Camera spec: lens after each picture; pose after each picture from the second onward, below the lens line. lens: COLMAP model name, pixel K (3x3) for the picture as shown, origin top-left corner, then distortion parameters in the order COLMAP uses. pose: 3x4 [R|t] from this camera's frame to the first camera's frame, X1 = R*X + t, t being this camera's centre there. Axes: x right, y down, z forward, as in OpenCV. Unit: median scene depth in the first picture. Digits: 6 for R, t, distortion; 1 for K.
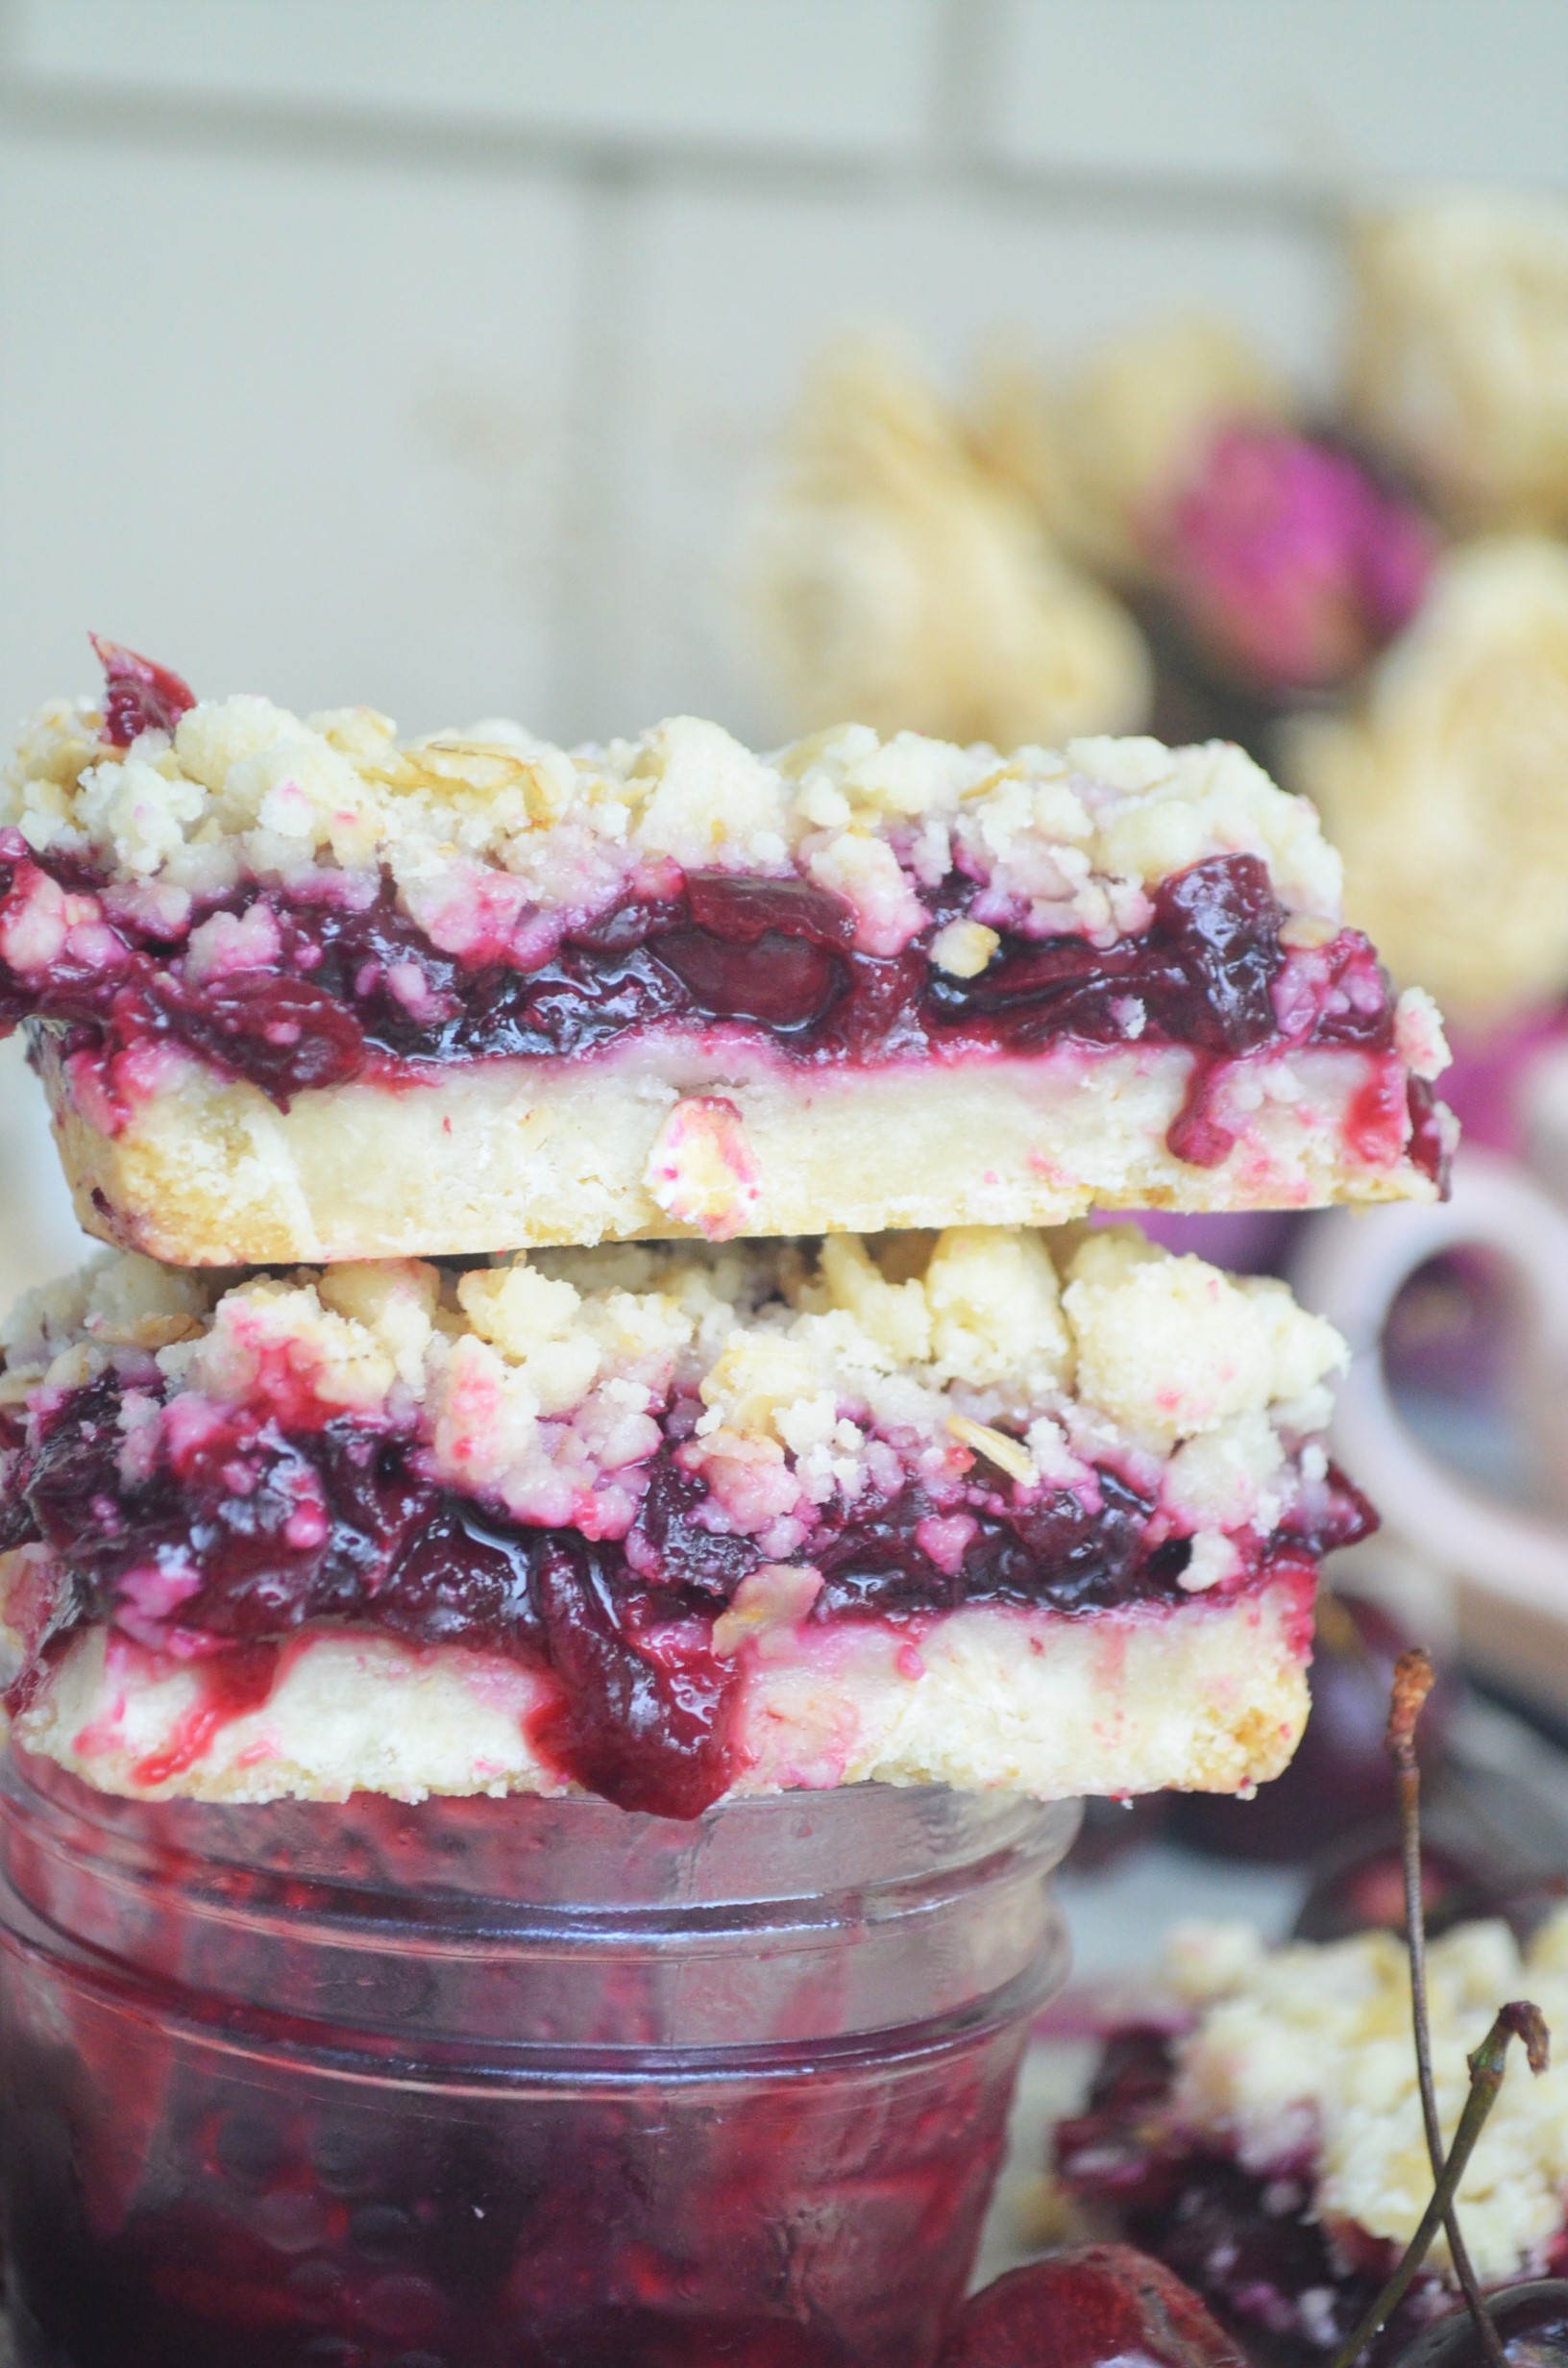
lens RADIAL K [[5560.3, 0, 792.5], [0, 5560.3, 1176.2], [0, 0, 1]] dist [0.038981, 0.000000]
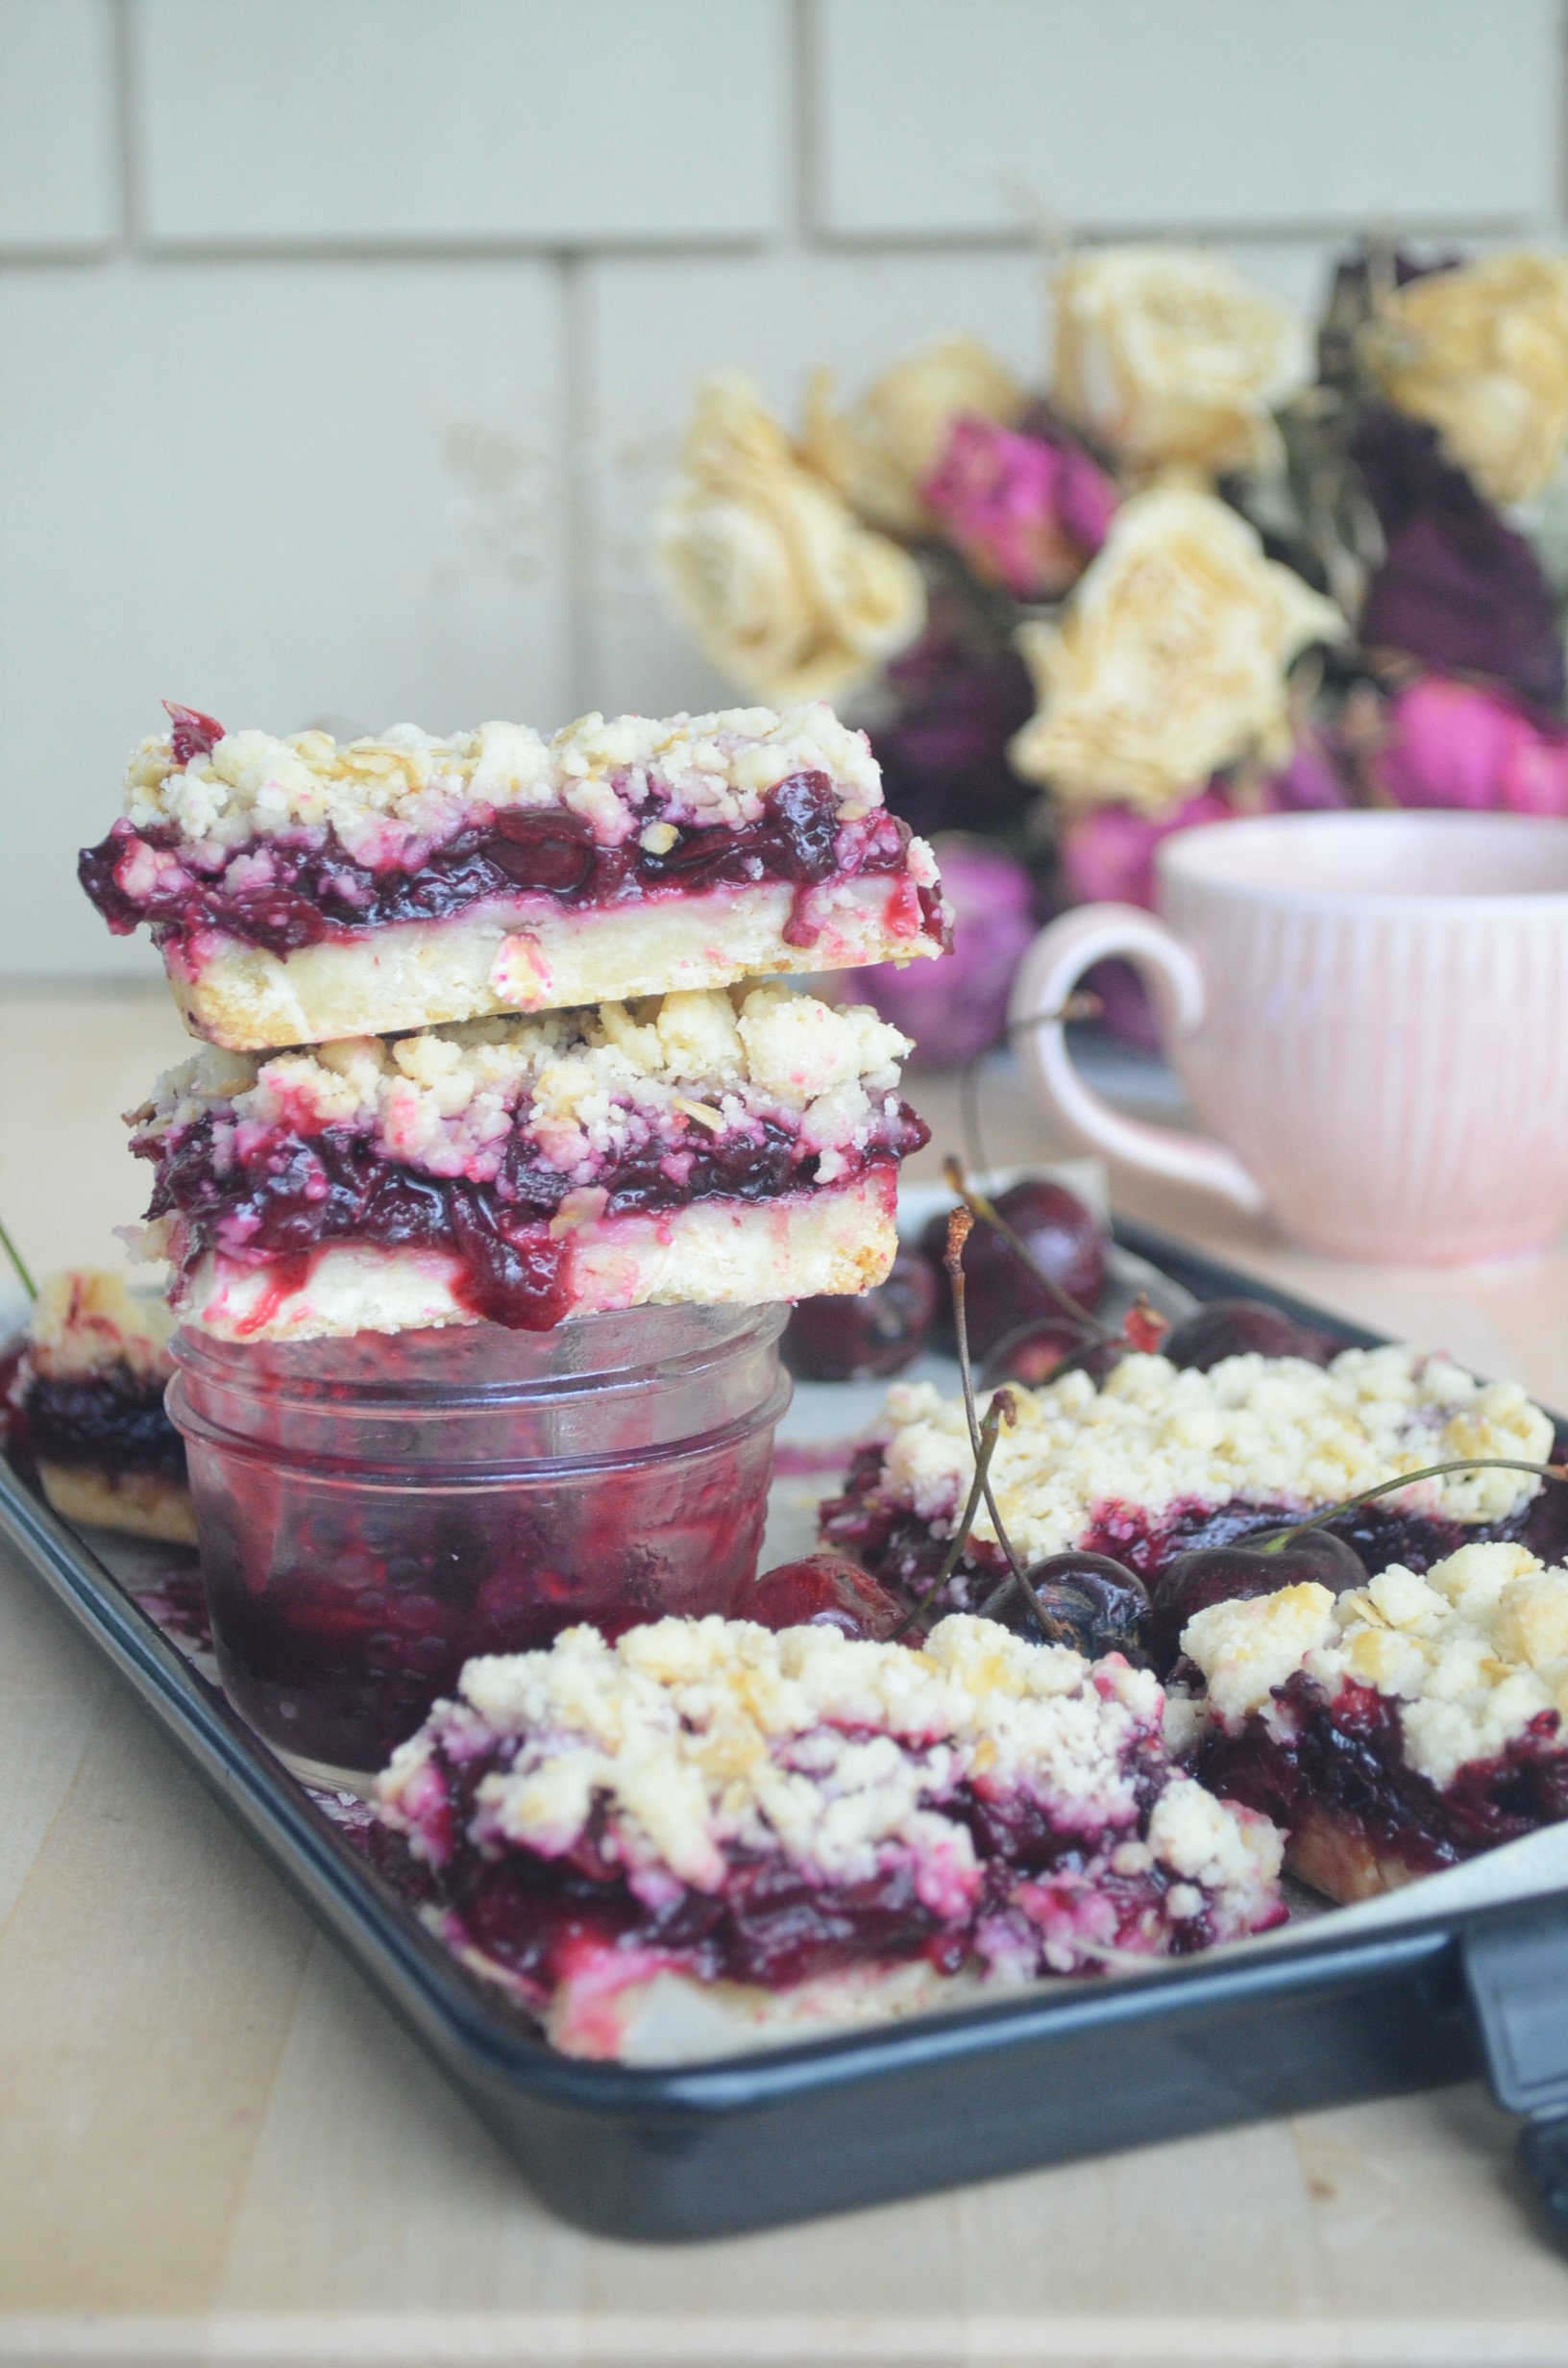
lens RADIAL K [[4168.6, 0, 780.9], [0, 4168.6, 1196.6], [0, 0, 1]] dist [0.013333, 0.000000]
pose [[0.996265, -0.084028, -0.019868, 0.086179], [0.085124, 0.994382, 0.062920, -0.007045], [0.014469, -0.064376, 0.997821, -0.345323]]
